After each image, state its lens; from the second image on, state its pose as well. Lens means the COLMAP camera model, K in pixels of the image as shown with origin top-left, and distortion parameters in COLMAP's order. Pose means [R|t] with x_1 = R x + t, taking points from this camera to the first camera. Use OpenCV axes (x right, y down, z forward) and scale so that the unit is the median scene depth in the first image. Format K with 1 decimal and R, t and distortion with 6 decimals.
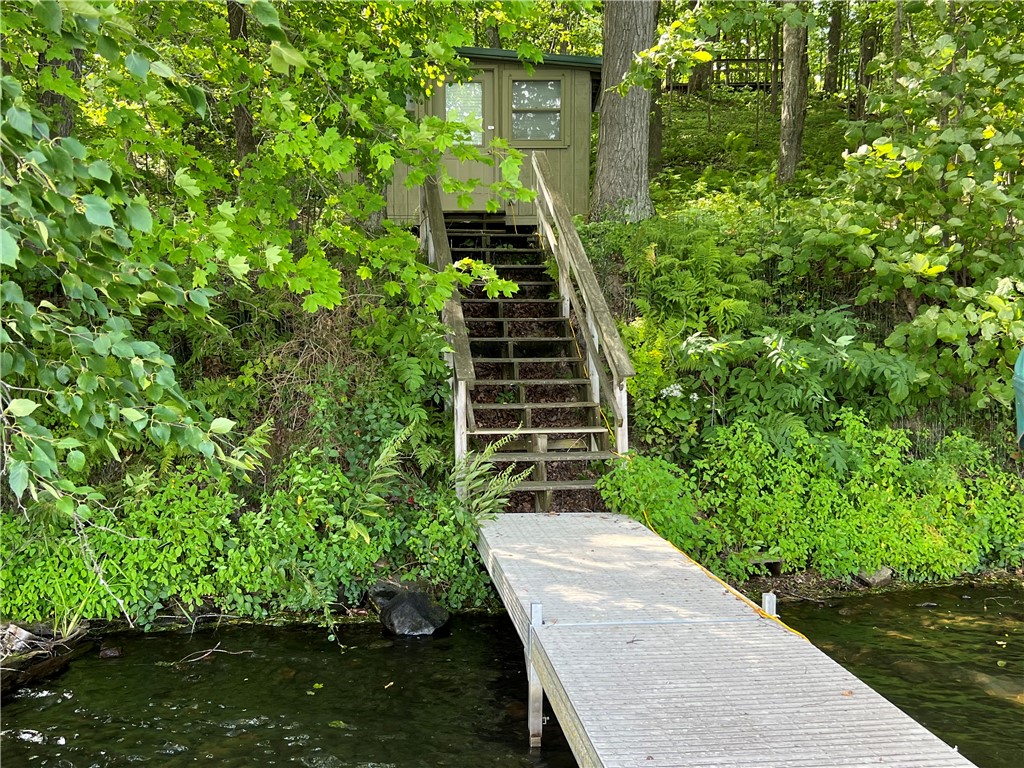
lens RADIAL K [[1034.8, 0, 510.3], [0, 1034.8, 386.3], [0, 0, 1]] dist [0.037312, 0.000000]
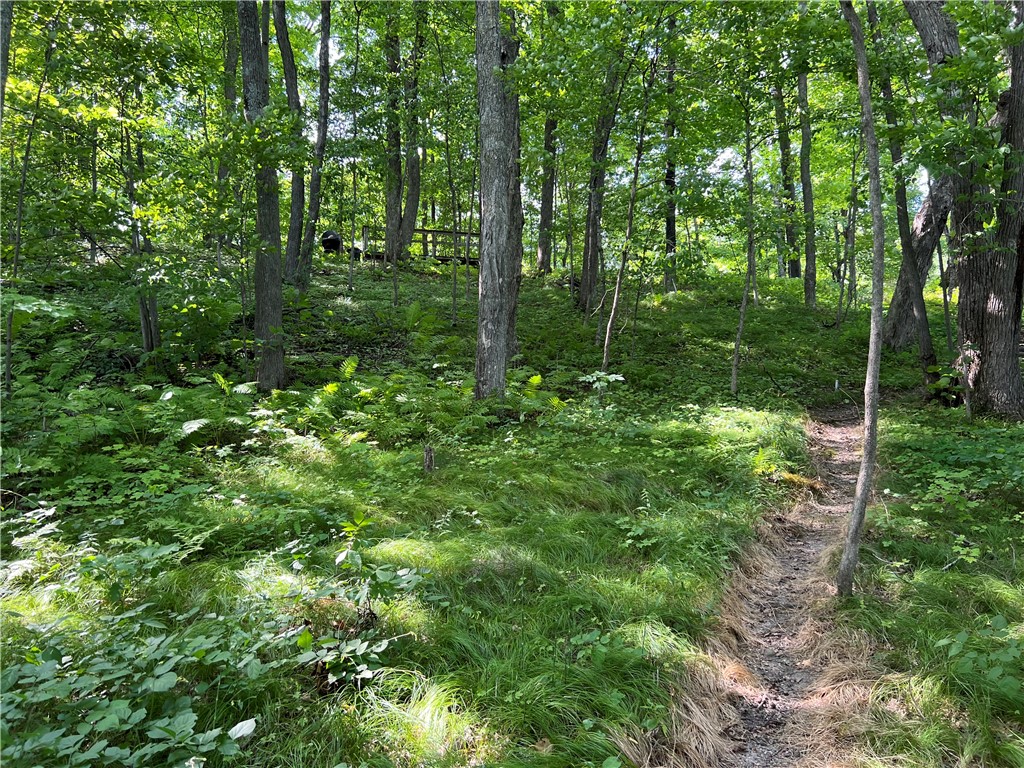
lens RADIAL K [[753.7, 0, 513.8], [0, 753.7, 392.6], [0, 0, 1]] dist [0.002087, -0.003295]
pose [[0.965065, 0.006981, 0.261919, 0.406936], [0.028414, 0.990961, -0.131104, -0.342604], [-0.260467, 0.133966, 0.956143, 1.454024]]
